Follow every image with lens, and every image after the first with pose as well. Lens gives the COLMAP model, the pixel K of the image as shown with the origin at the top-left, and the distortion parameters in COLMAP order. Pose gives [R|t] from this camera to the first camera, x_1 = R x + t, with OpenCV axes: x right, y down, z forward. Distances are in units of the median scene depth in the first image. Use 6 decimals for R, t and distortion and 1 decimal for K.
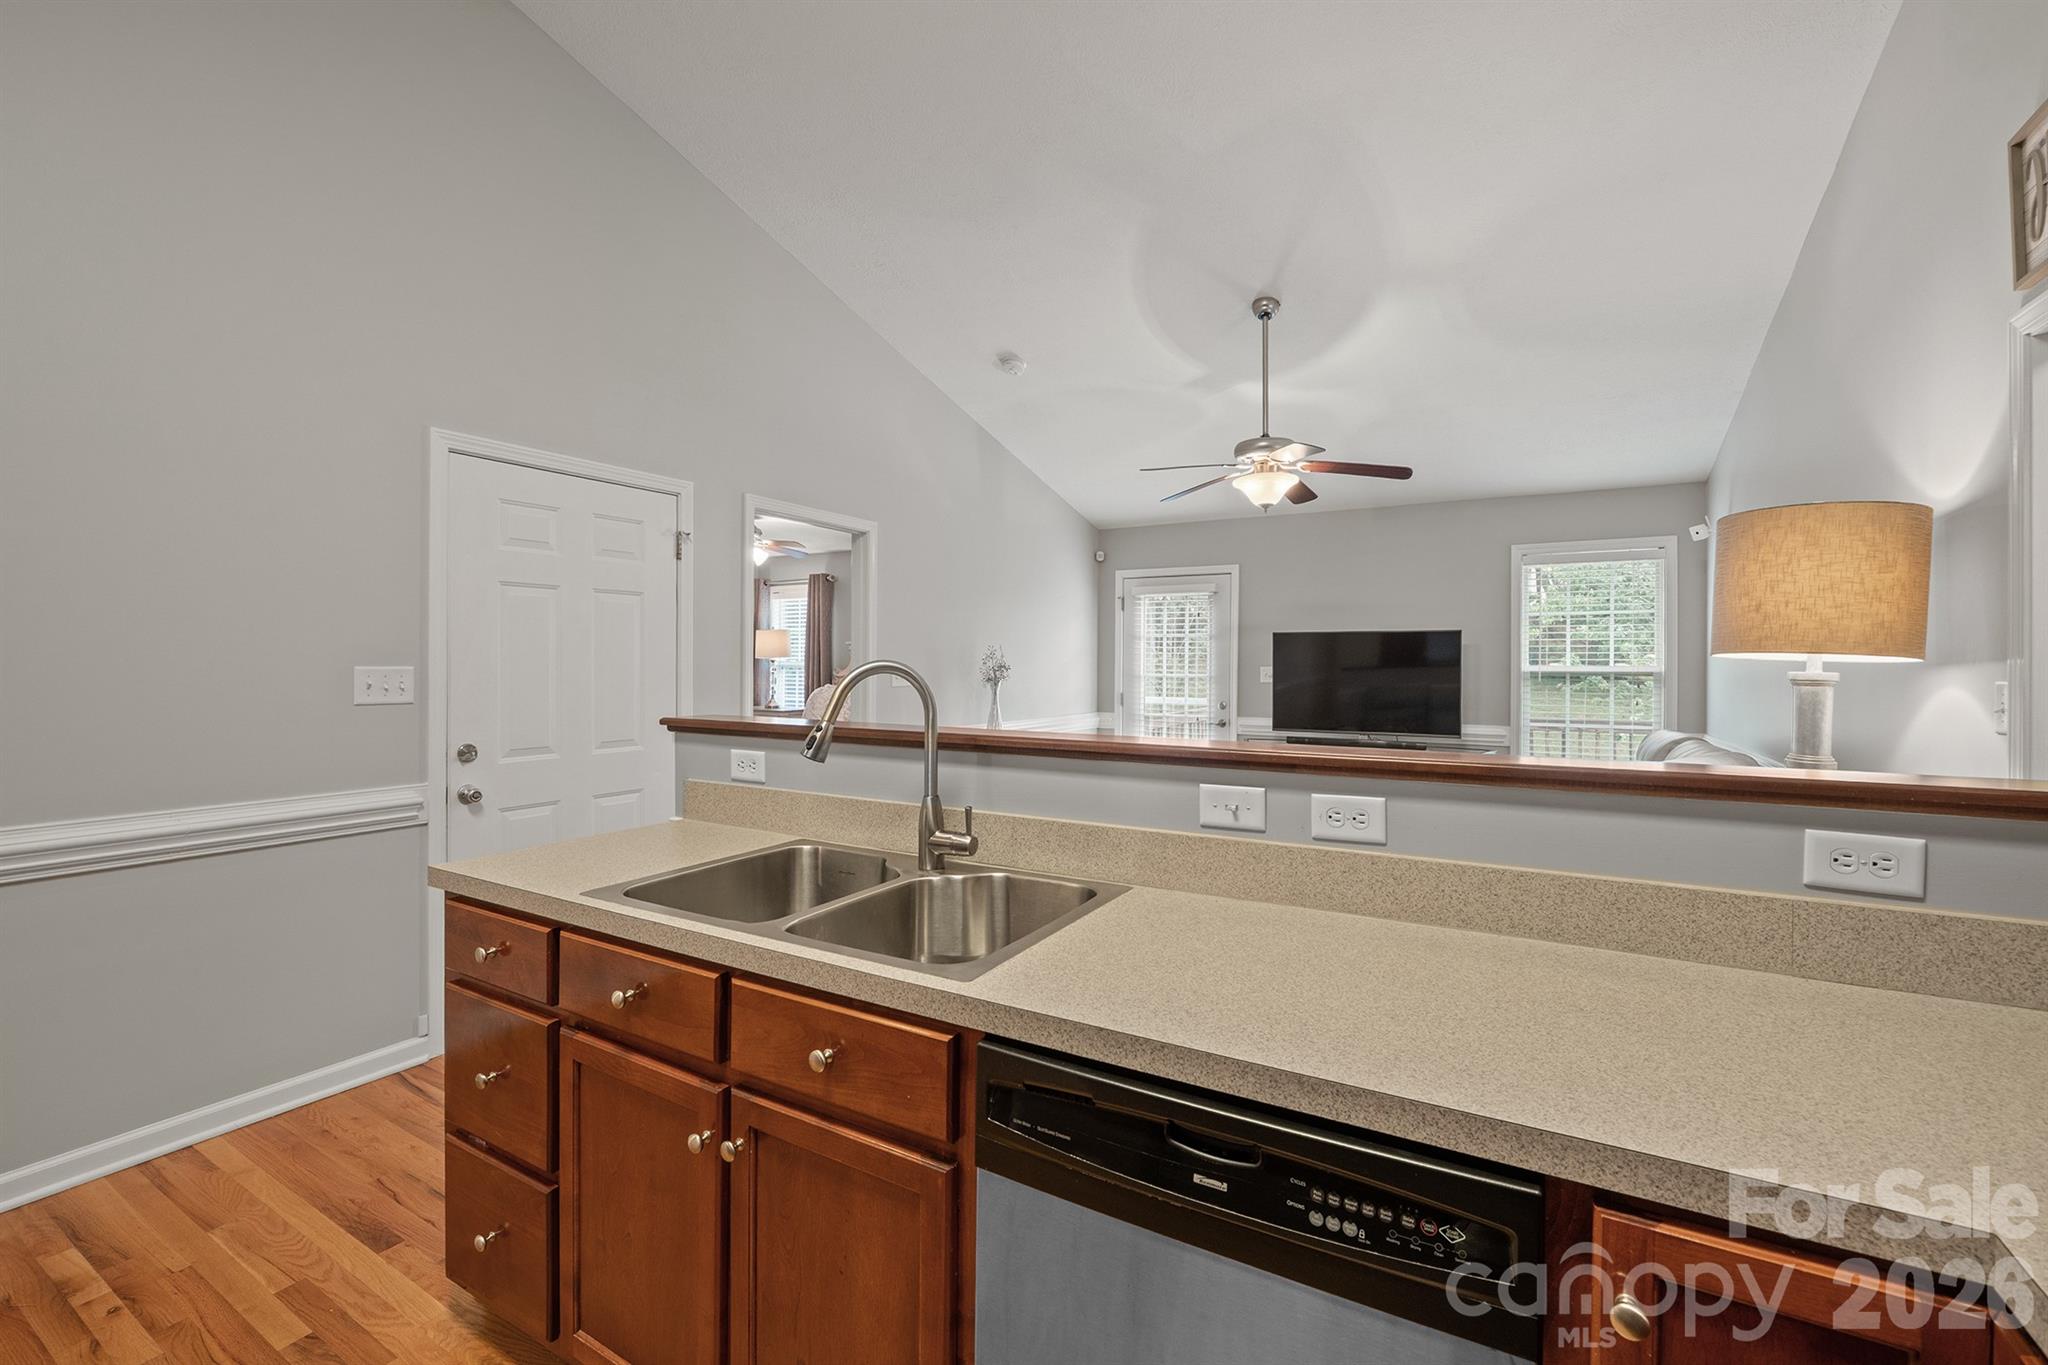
lens RADIAL K [[864.2, 0, 1031.0], [0, 864.2, 675.6], [0, 0, 1]] dist [-0.007357, -0.000646]
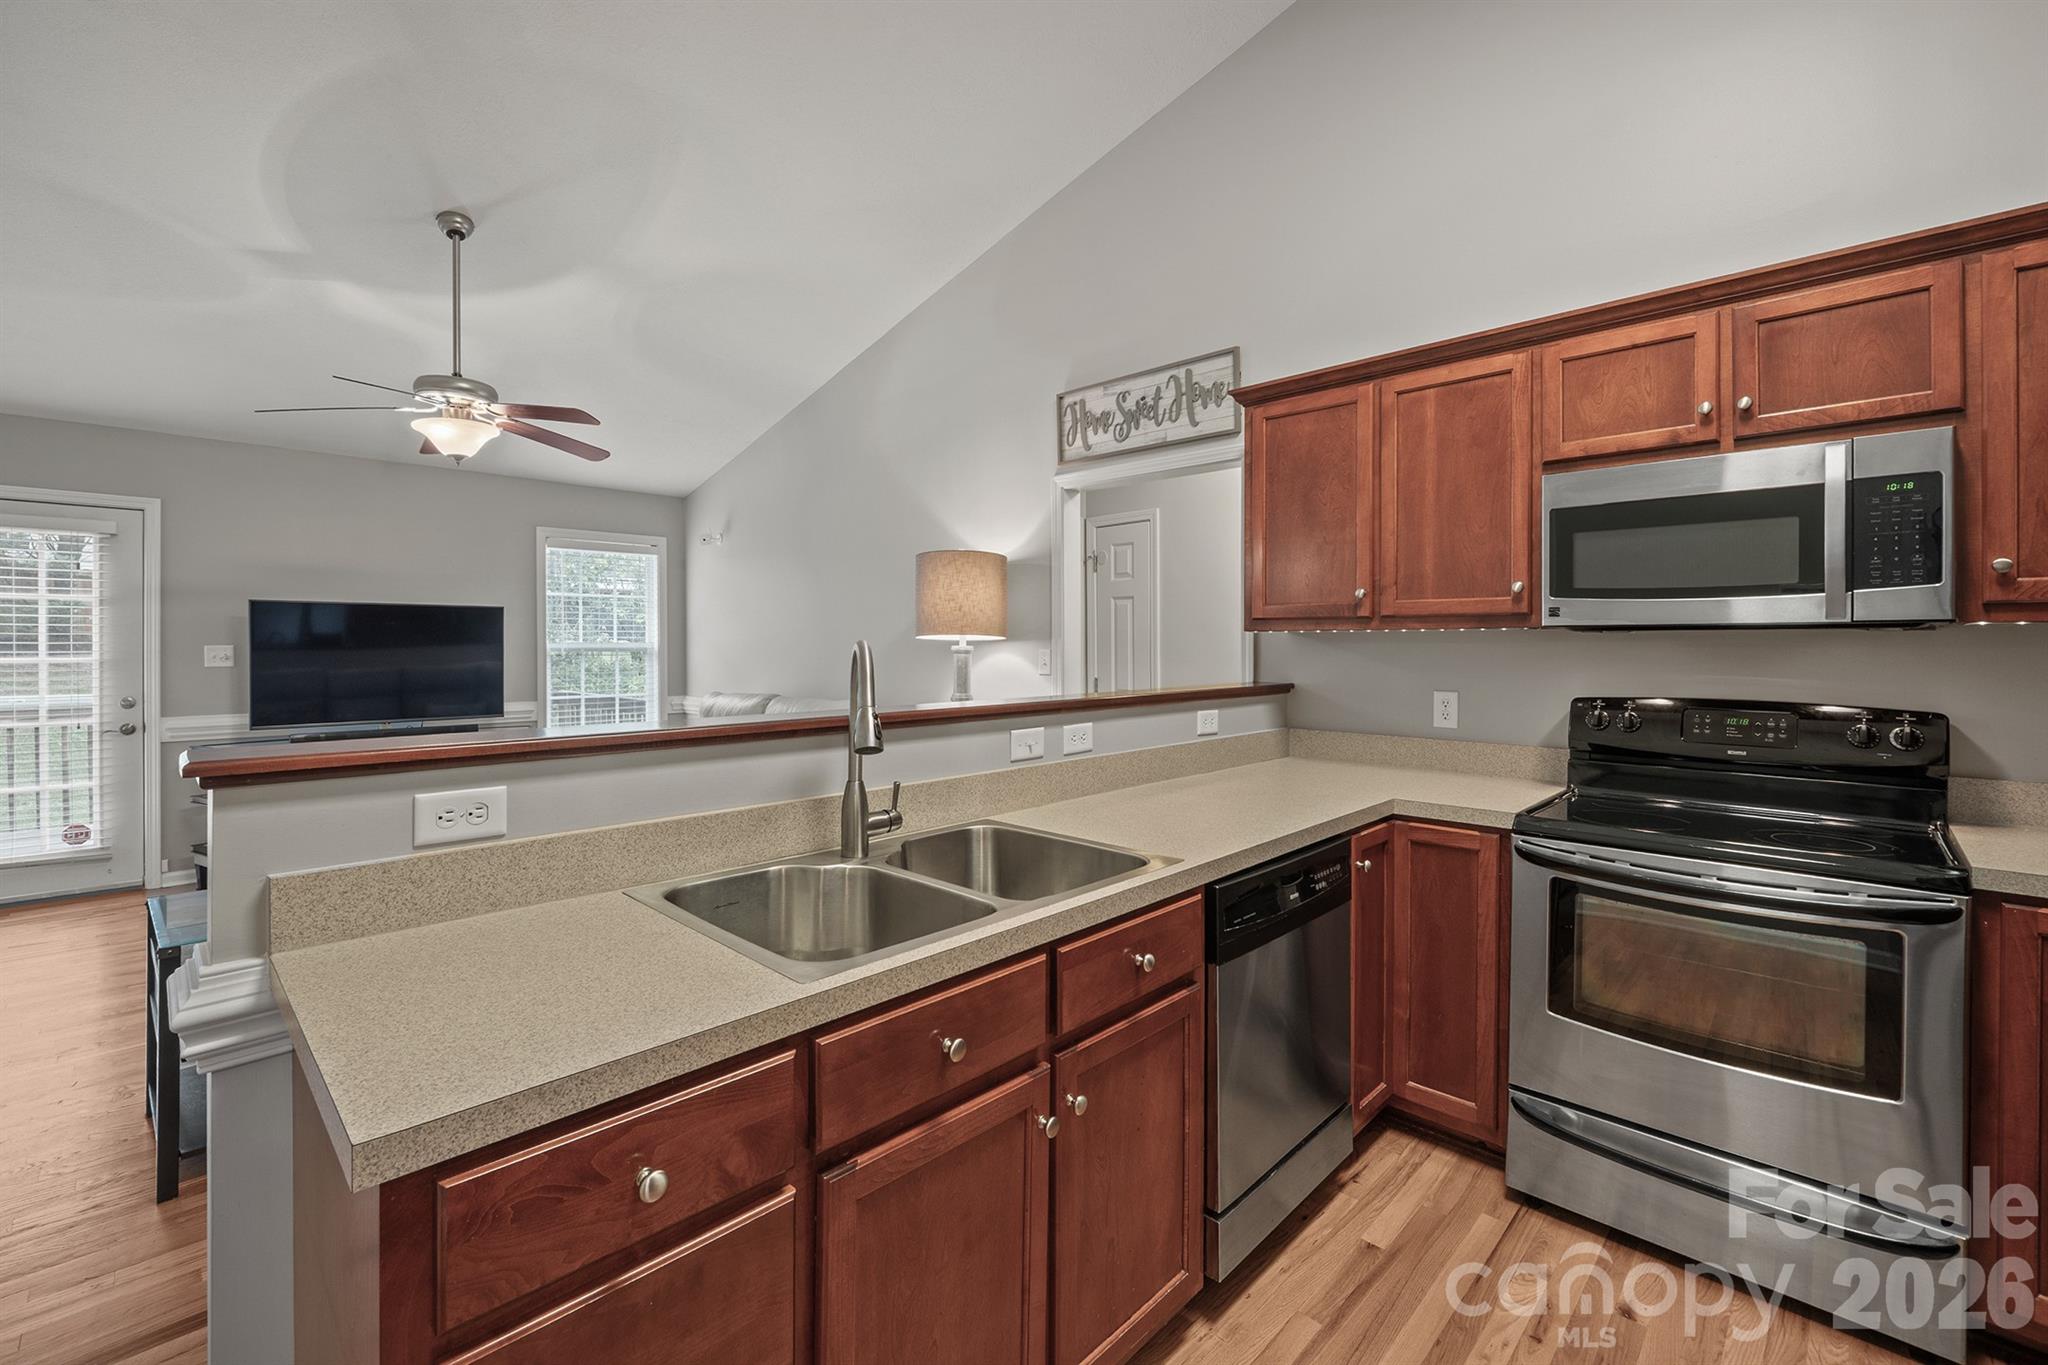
lens RADIAL K [[864.2, 0, 1032.1], [0, 864.2, 652.0], [0, 0, 1]] dist [-0.007357, -0.000646]
pose [[0.238159, -0.014383, 0.971120, -0.367834], [0.013933, 0.999838, 0.011391, -0.004511], [-0.971126, 0.010818, 0.238320, 0.212578]]
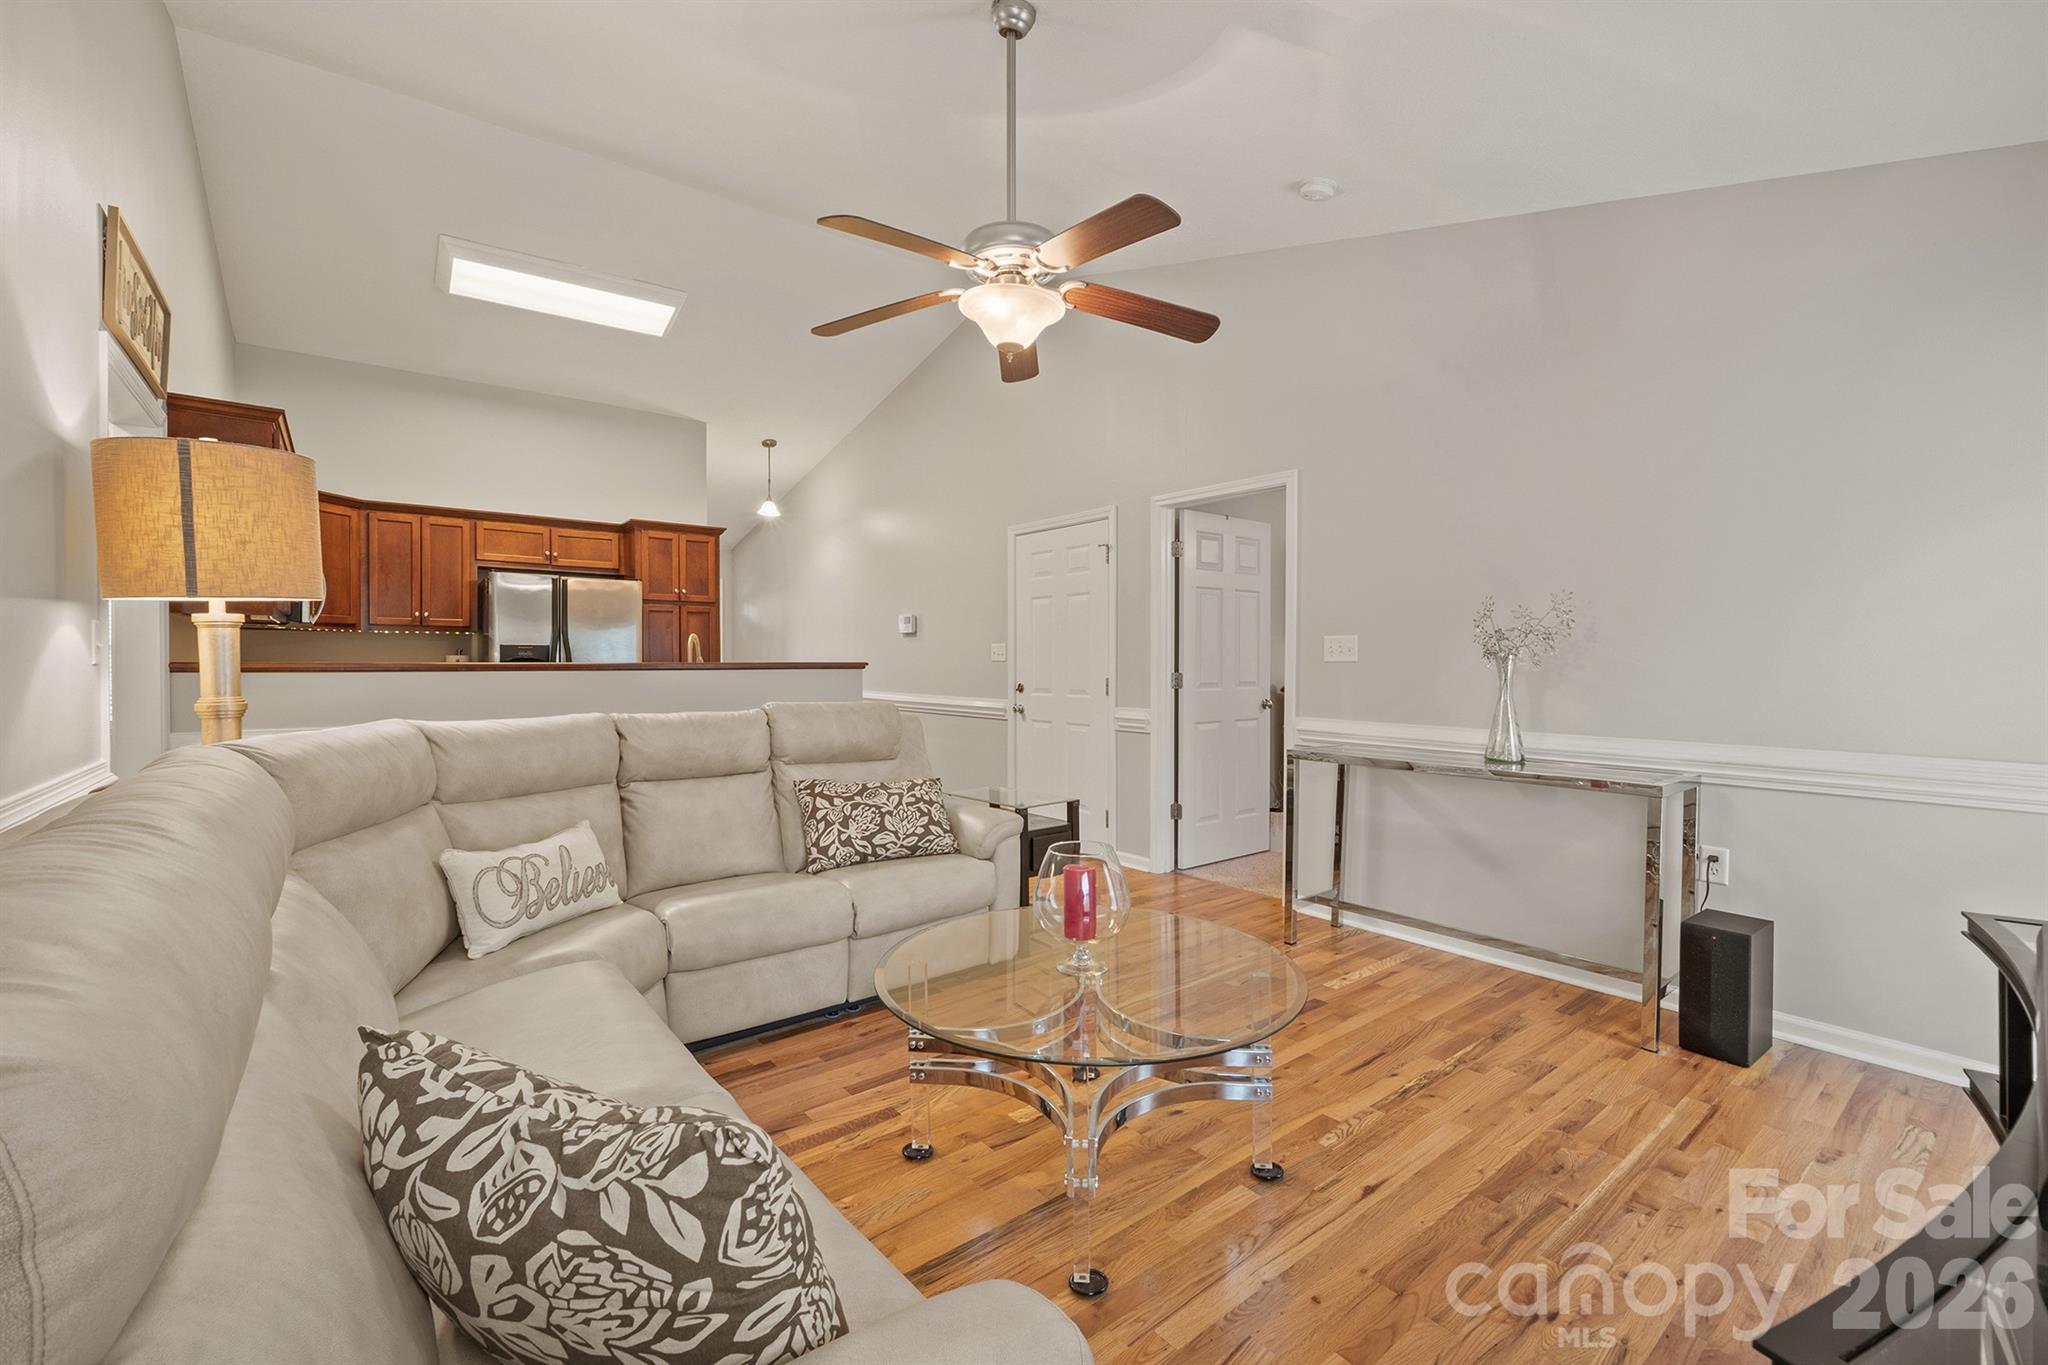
lens RADIAL K [[864.2, 0, 1026.7], [0, 864.2, 657.1], [0, 0, 1]] dist [-0.007357, -0.000646]
pose [[-0.364313, -0.008014, -0.931242, 0.719284], [-0.016484, 0.999862, -0.002155, 0.015130], [0.931131, 0.014565, -0.364395, 1.068934]]
